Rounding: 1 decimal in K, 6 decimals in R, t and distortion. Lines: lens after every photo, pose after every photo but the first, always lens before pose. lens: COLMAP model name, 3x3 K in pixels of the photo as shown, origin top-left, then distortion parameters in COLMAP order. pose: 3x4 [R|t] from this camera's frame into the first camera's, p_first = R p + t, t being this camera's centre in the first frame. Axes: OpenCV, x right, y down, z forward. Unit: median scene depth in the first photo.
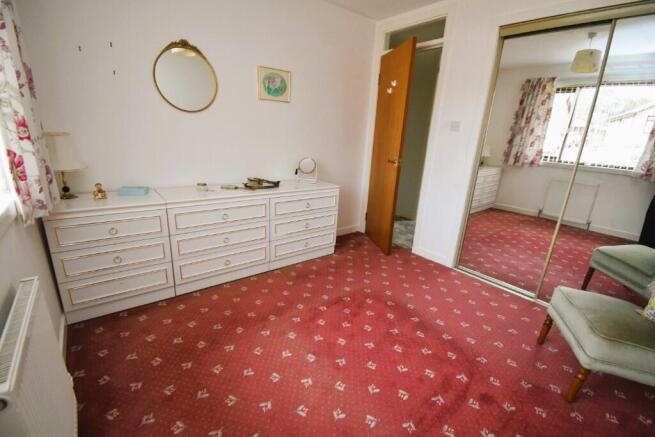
lens RADIAL K [[283.9, 0, 325.9], [0, 283.9, 219.3], [0, 0, 1]] dist [-0.018740, -0.006305]
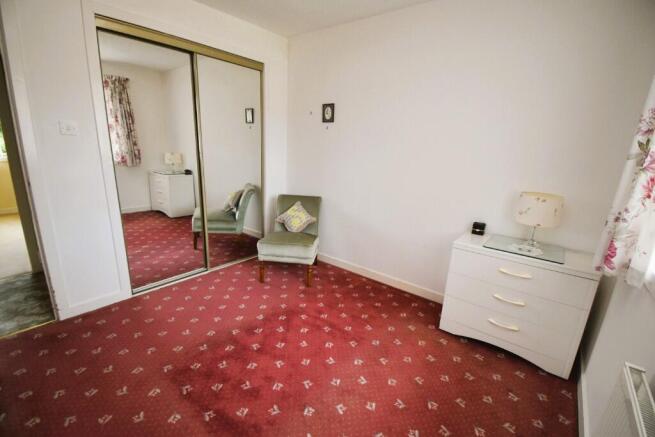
lens RADIAL K [[283.9, 0, 326.1], [0, 283.9, 218.4], [0, 0, 1]] dist [-0.018740, -0.006305]
pose [[-0.221909, -0.288060, 0.931546, -0.507210], [0.234551, 0.911544, 0.337748, -0.241903], [-0.946437, 0.293445, -0.134715, 0.643961]]
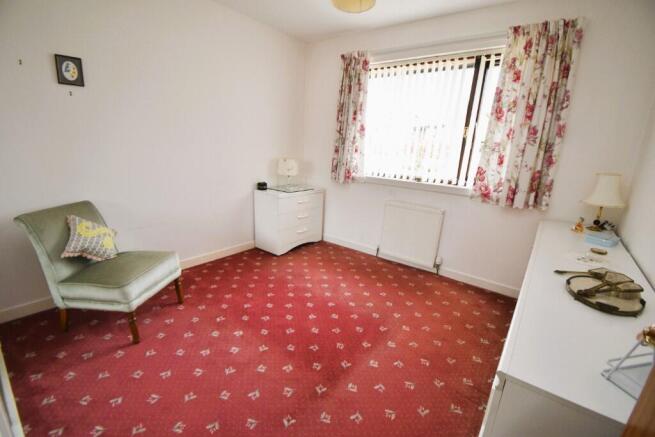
lens RADIAL K [[283.9, 0, 329.7], [0, 283.9, 214.2], [0, 0, 1]] dist [-0.018740, -0.006305]
pose [[-0.964300, -0.035288, -0.262449, 0.327171], [-0.164128, 0.857411, 0.487758, -0.406496], [0.207815, 0.513420, -0.832594, 1.397751]]
